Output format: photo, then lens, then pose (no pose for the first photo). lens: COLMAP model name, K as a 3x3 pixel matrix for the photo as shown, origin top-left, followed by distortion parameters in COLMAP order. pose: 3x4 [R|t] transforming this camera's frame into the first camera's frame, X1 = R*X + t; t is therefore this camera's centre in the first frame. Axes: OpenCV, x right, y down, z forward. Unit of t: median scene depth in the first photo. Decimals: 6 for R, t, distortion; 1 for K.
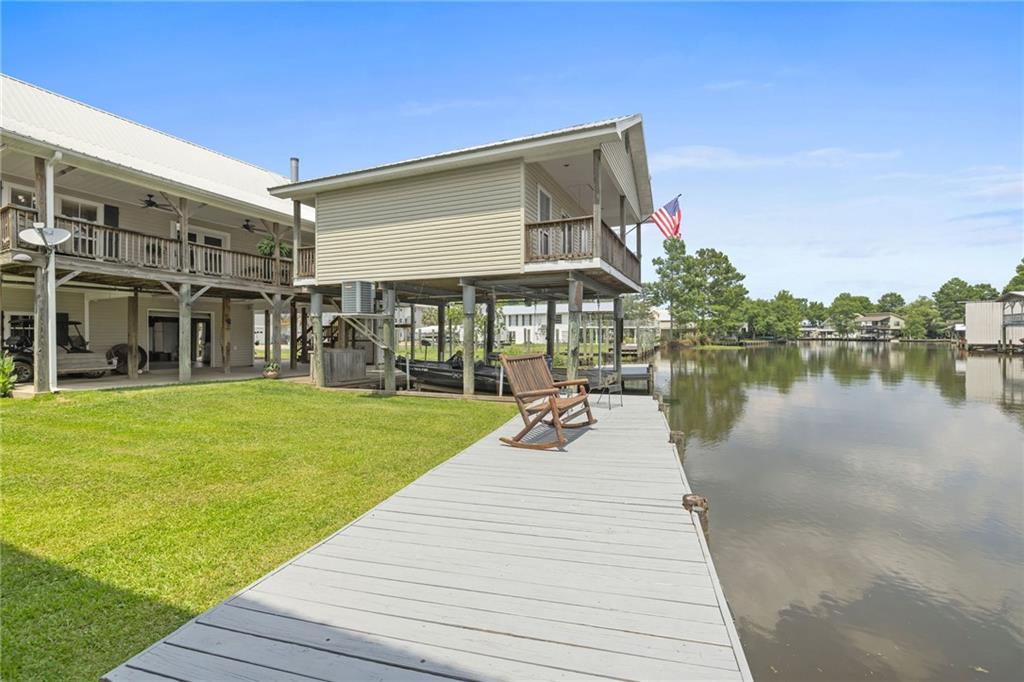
lens RADIAL K [[431.8, 0, 504.6], [0, 431.8, 338.6], [0, 0, 1]] dist [-0.007425, 0.001525]
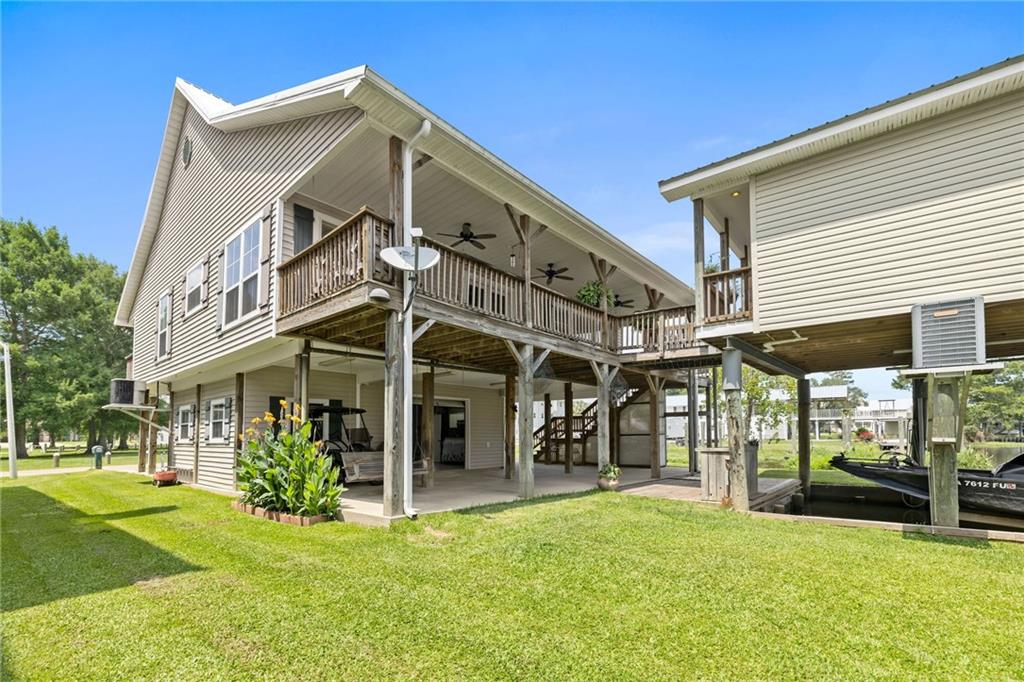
lens RADIAL K [[431.8, 0, 472.4], [0, 431.8, 417.9], [0, 0, 1]] dist [-0.007425, 0.001525]
pose [[0.960825, -0.018553, -0.276534, -0.644343], [0.006606, 0.999007, -0.044071, 0.011581], [0.277077, 0.040518, 0.959993, 0.352362]]
